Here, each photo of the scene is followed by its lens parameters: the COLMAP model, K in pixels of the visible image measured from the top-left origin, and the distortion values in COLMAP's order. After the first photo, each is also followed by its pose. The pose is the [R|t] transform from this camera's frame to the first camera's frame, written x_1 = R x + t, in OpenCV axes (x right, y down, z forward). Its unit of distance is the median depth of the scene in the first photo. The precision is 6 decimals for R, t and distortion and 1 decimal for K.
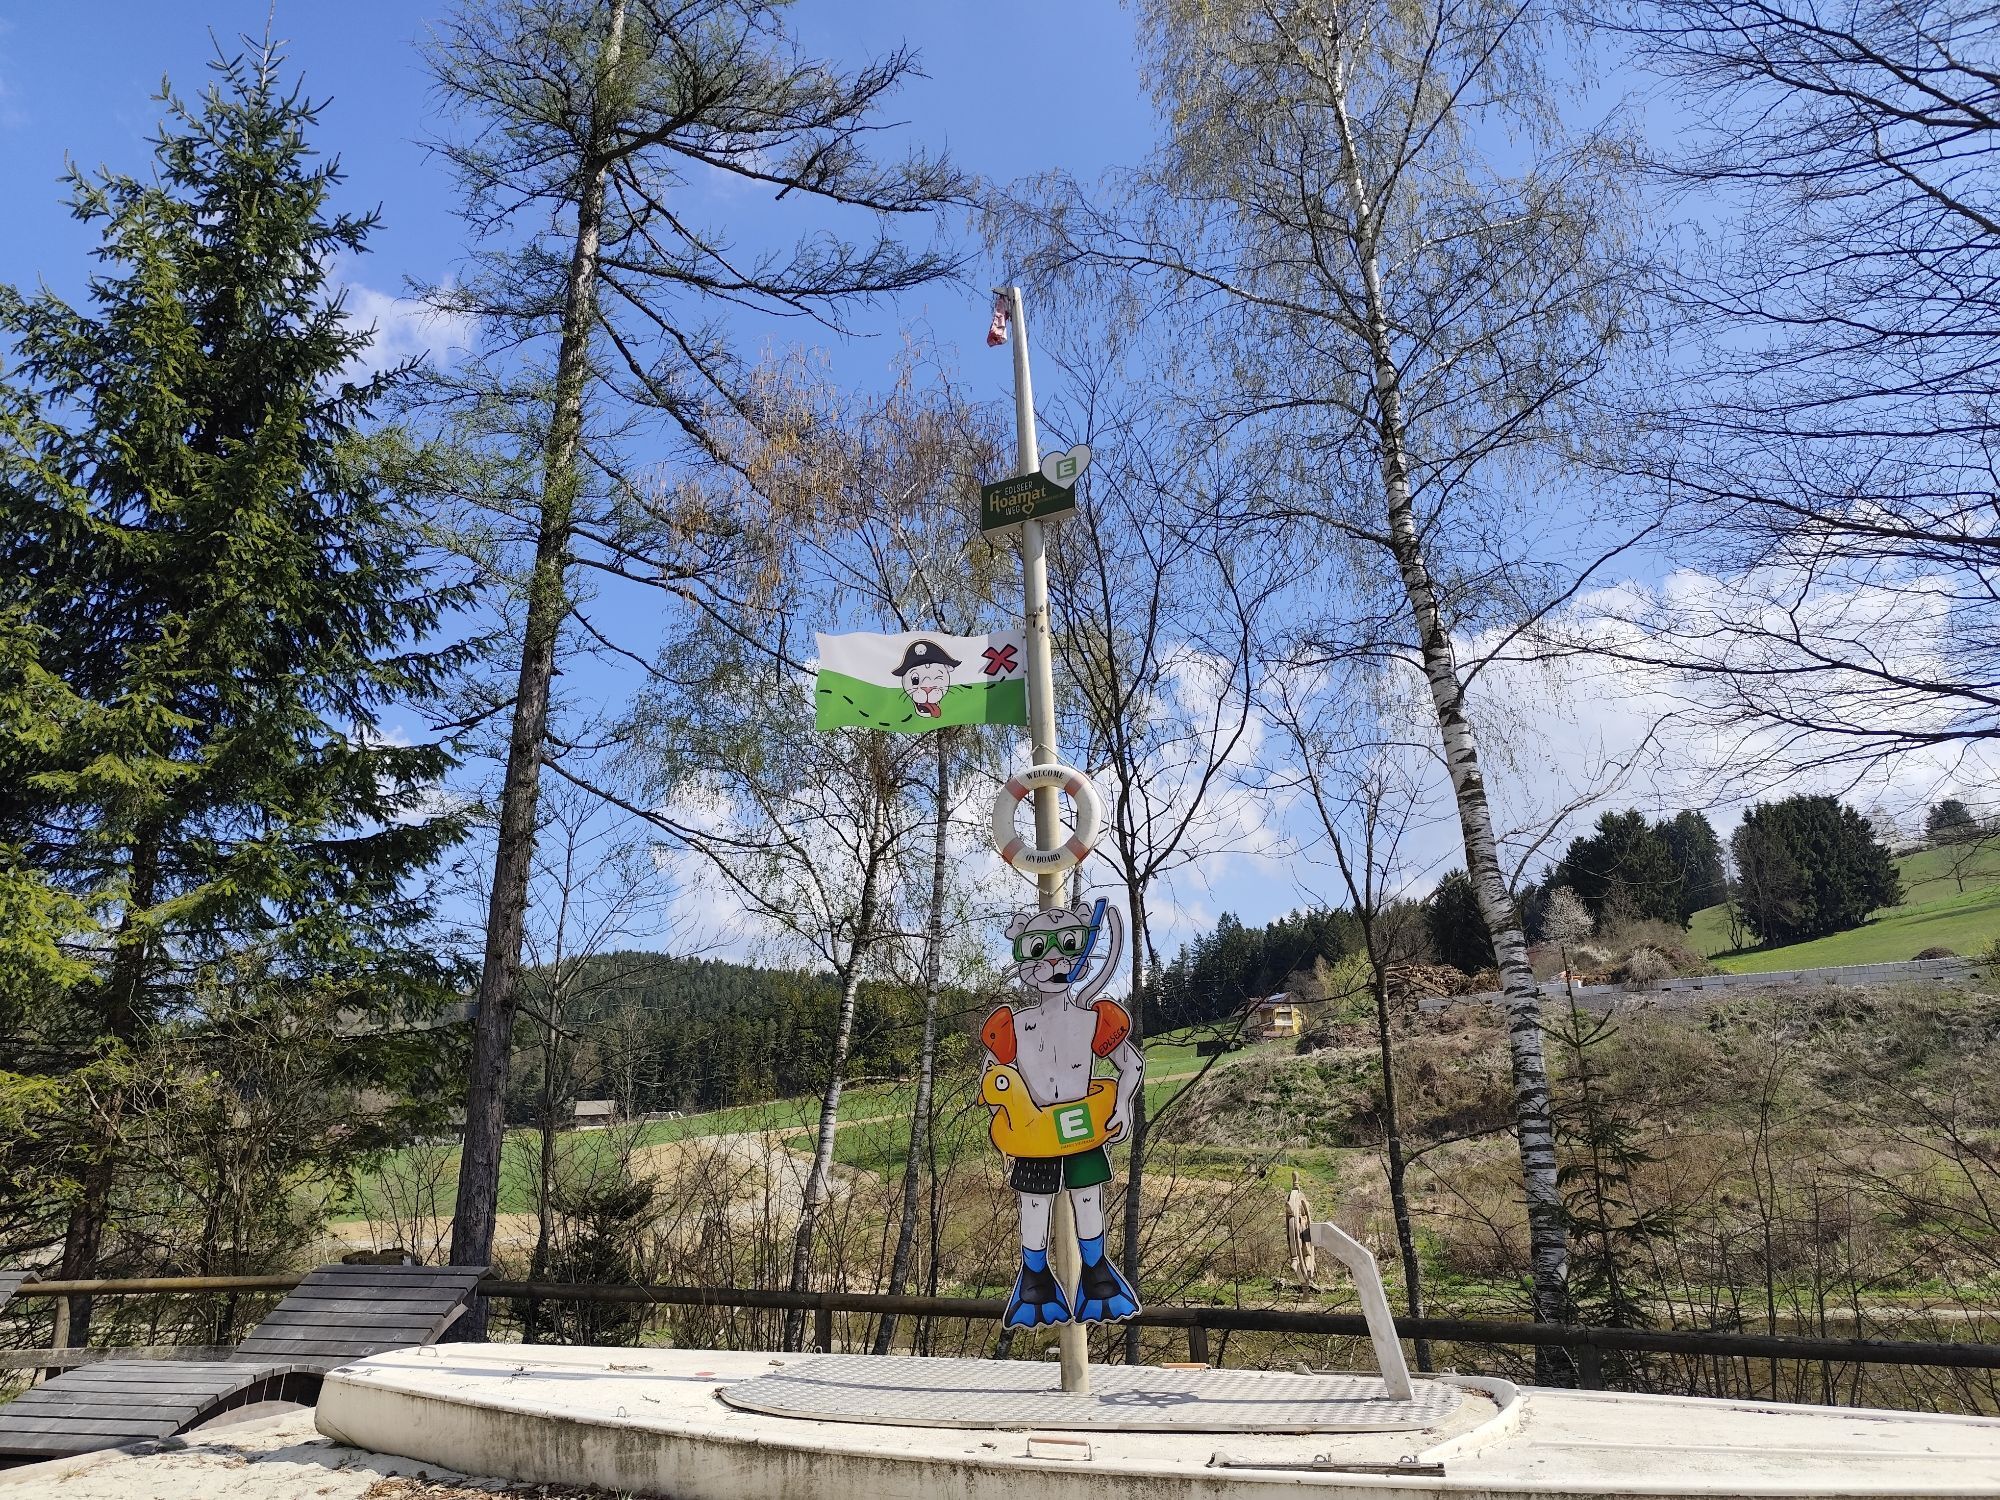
lens RADIAL K [[1426.1, 0, 1004.5], [0, 1426.1, 751.2], [0, 0, 1]] dist [0.047892, -0.001258]
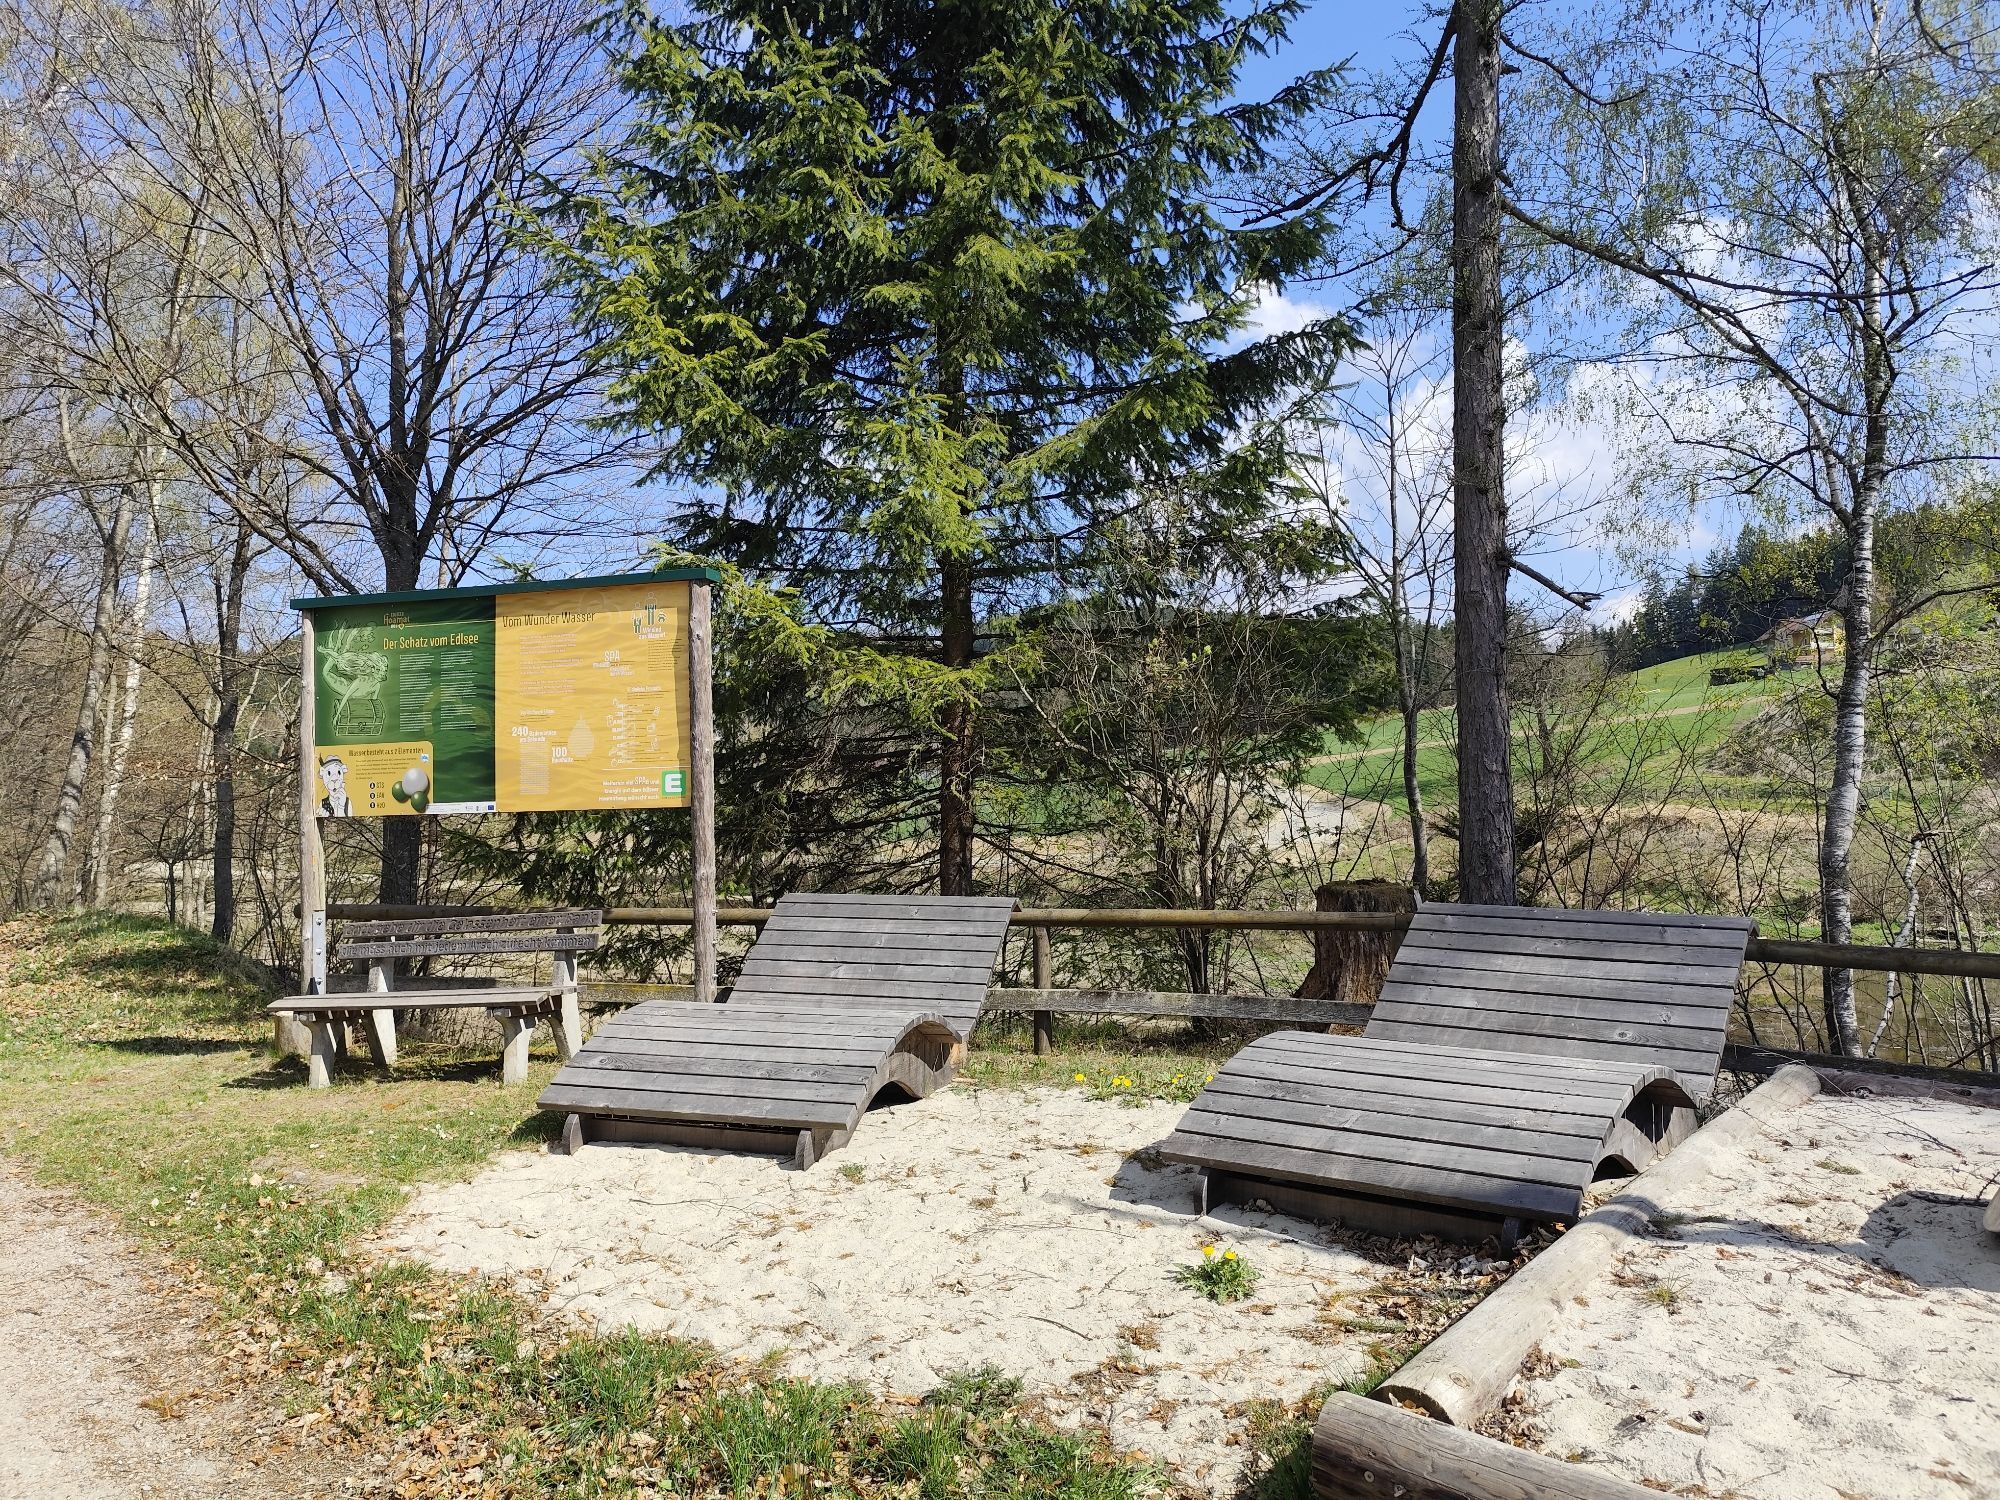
lens RADIAL K [[1426.1, 0, 996.0], [0, 1426.1, 752.9], [0, 0, 1]] dist [0.047892, -0.001258]
pose [[0.951103, -0.013144, -0.308595, -0.286824], [0.088141, 0.969101, 0.230380, 0.065651], [0.296031, -0.246315, 0.922873, 0.196945]]
